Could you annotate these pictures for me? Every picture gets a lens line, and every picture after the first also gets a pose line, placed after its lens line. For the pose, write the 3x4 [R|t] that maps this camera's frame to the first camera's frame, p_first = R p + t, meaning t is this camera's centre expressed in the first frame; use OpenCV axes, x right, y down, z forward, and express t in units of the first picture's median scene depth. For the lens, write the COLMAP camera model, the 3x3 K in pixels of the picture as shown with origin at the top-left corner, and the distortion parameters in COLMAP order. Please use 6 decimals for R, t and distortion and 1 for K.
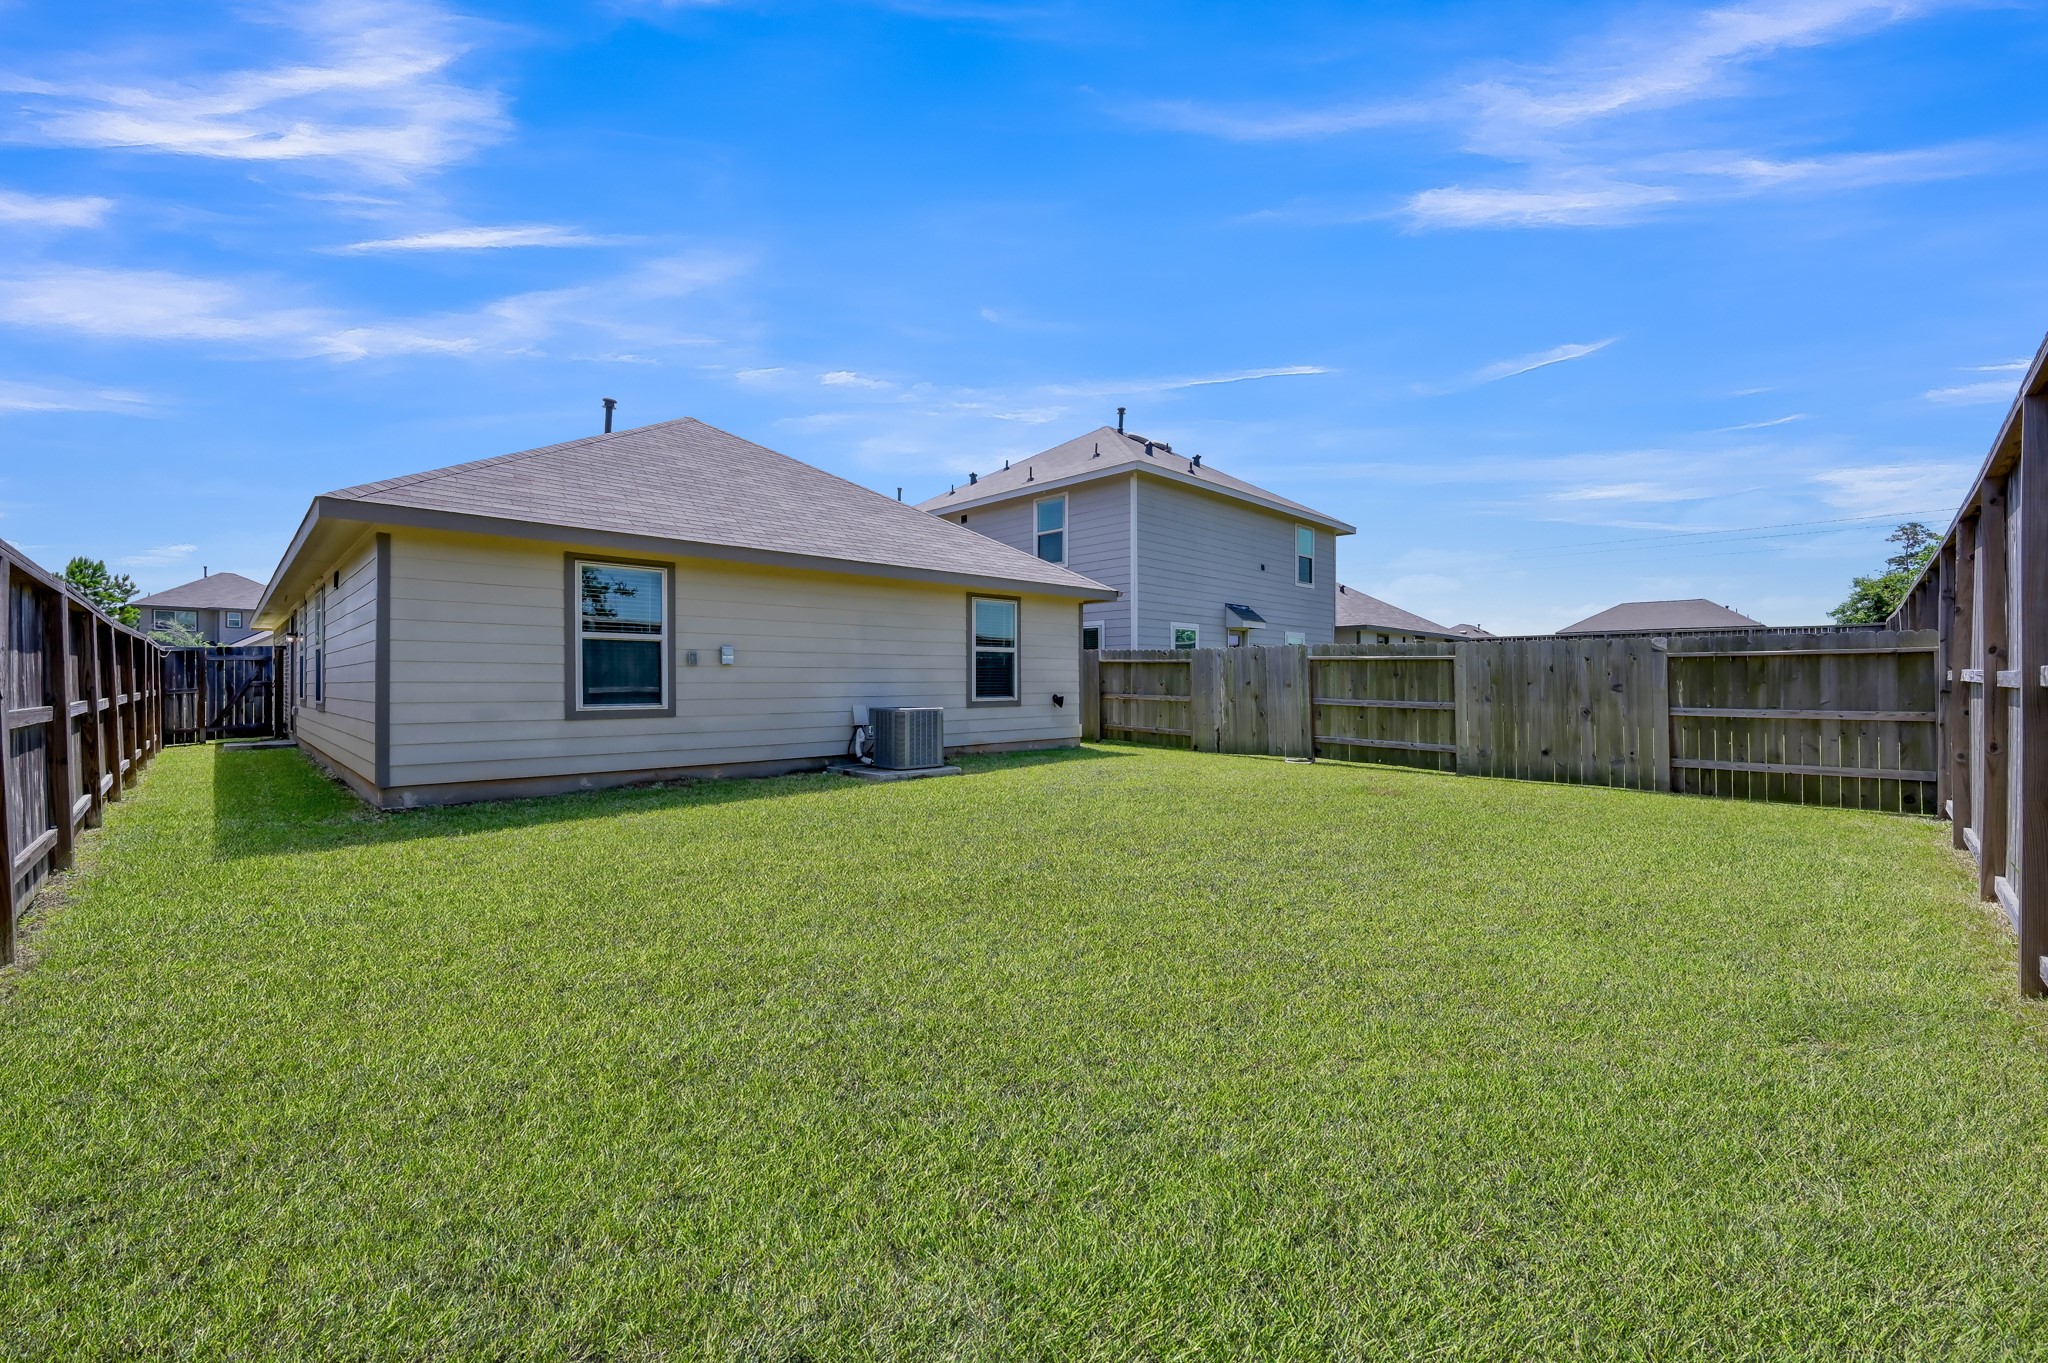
lens RADIAL K [[828.2, 0, 1024.0], [0, 828.2, 681.5], [0, 0, 1]] dist [-0.001136, -0.000044]
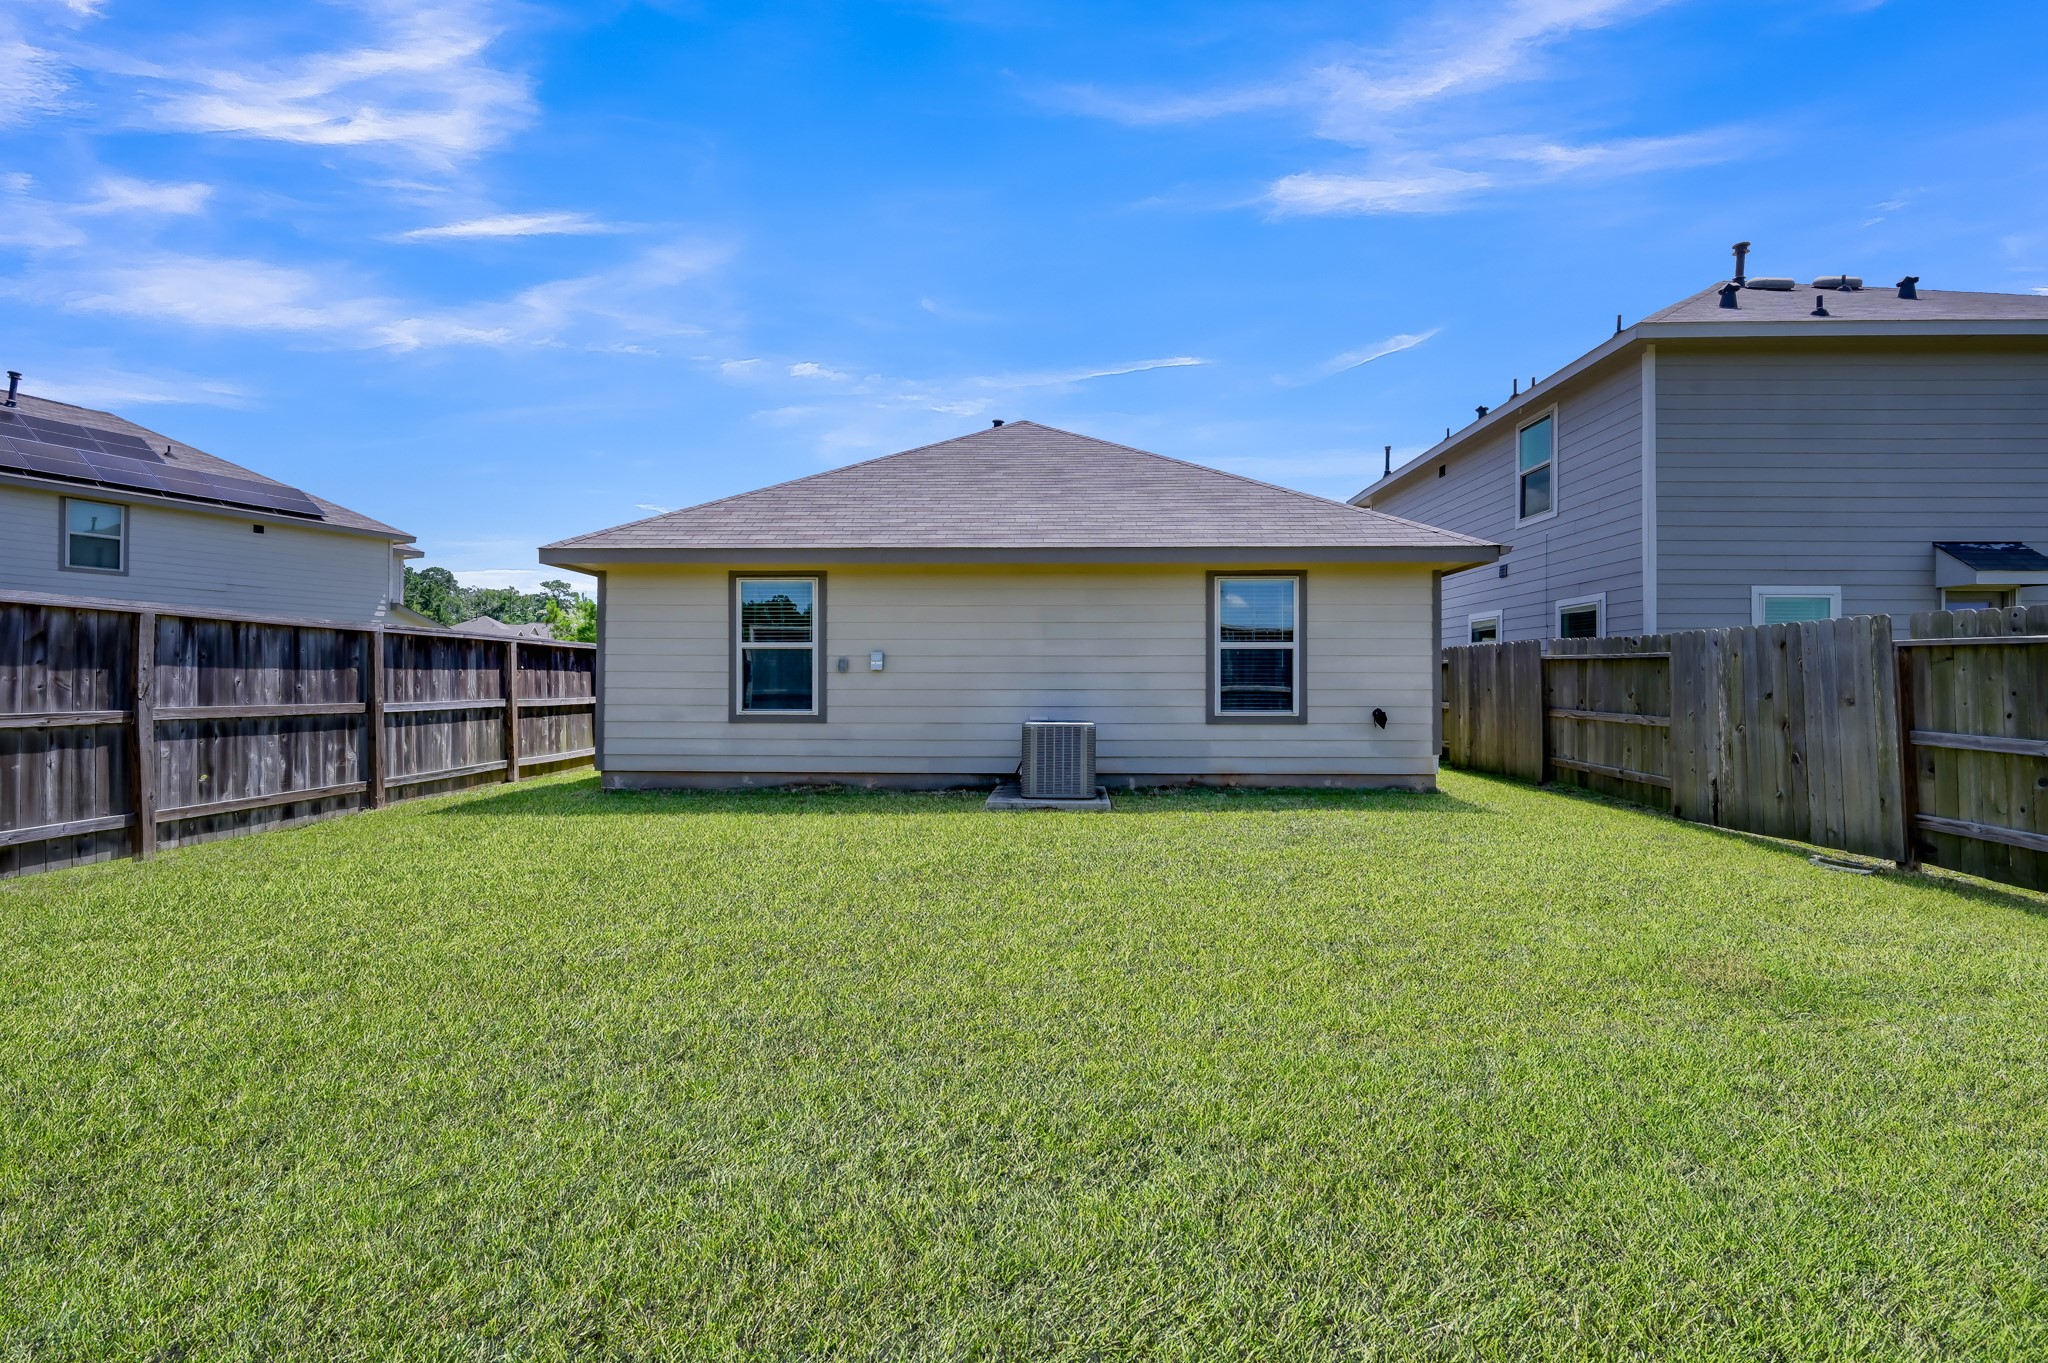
lens RADIAL K [[833.6, 0, 1024.0], [0, 833.6, 681.5], [0, 0, 1]] dist [0.001993, 0.000017]
pose [[0.693267, -0.000721, -0.720680, 0.343455], [-0.003175, 0.999987, -0.004055, -0.003308], [0.720674, 0.005100, 0.693256, 0.334527]]
